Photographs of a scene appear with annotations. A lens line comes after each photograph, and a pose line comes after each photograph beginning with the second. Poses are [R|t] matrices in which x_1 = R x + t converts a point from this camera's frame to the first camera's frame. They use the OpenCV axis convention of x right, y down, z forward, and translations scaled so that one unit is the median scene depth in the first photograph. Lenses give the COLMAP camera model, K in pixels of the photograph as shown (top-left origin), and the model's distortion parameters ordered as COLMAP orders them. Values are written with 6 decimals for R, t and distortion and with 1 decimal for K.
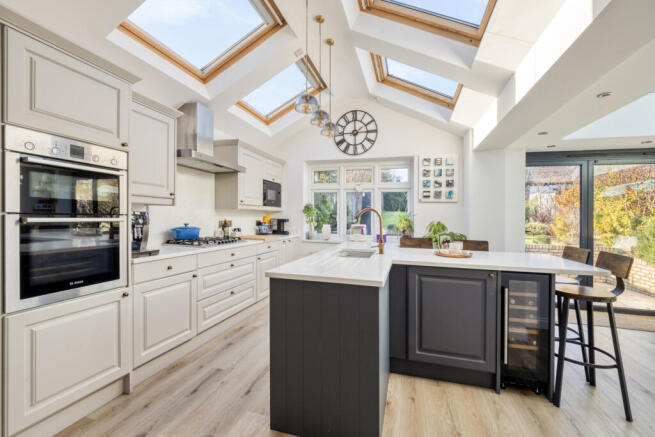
lens RADIAL K [[276.3, 0, 327.5], [0, 276.3, 218.5], [0, 0, 1]] dist [-0.002417, -0.000346]
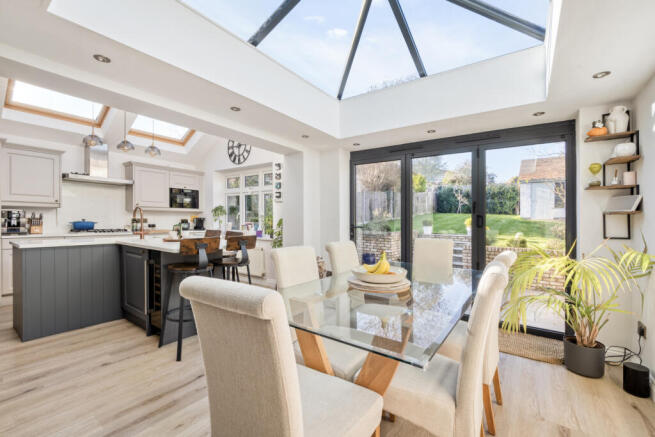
lens RADIAL K [[281.8, 0, 327.5], [0, 281.8, 218.5], [0, 0, 1]] dist [-0.000884, -0.000405]
pose [[0.942784, -0.004613, -0.333372, 0.888123], [0.000183, 0.999911, -0.013316, 0.024577], [0.333404, 0.012493, 0.942701, -0.026135]]
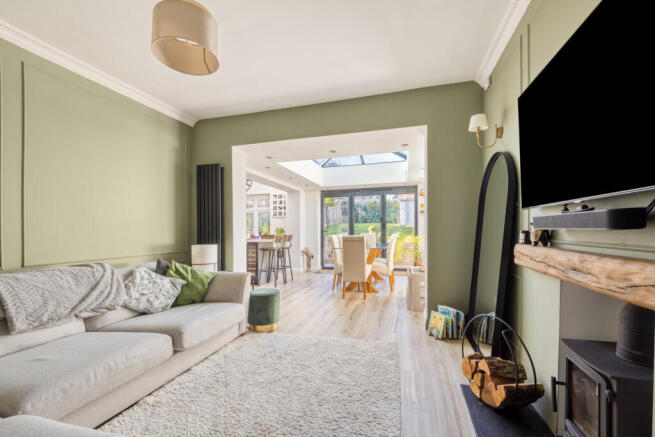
lens RADIAL K [[272.5, 0, 324.9], [0, 272.5, 227.1], [0, 0, 1]] dist [-0.002200, -0.000116]
pose [[0.999559, -0.028652, -0.007854, 0.674025], [0.028522, 0.999461, -0.016232, 0.042870], [0.008315, 0.016000, 0.999837, -0.822686]]
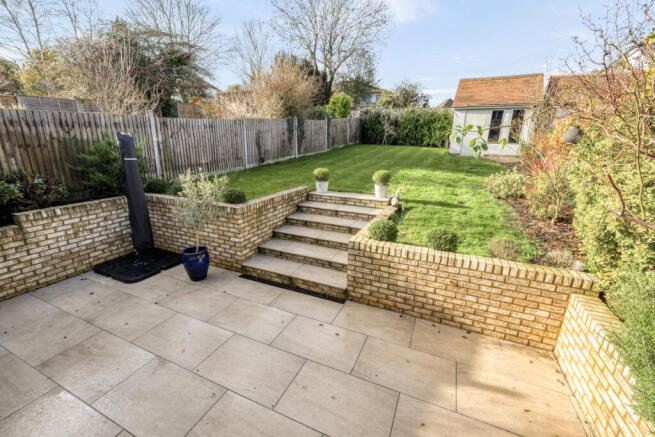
lens RADIAL K [[281.8, 0, 327.5], [0, 281.8, 218.5], [0, 0, 1]] dist [-0.000884, -0.000405]
pose [[0.991327, 0.035929, -0.126410, 1.126995], [-0.002374, 0.966642, 0.256122, -0.139830], [0.131395, -0.253601, 0.958343, 0.939690]]
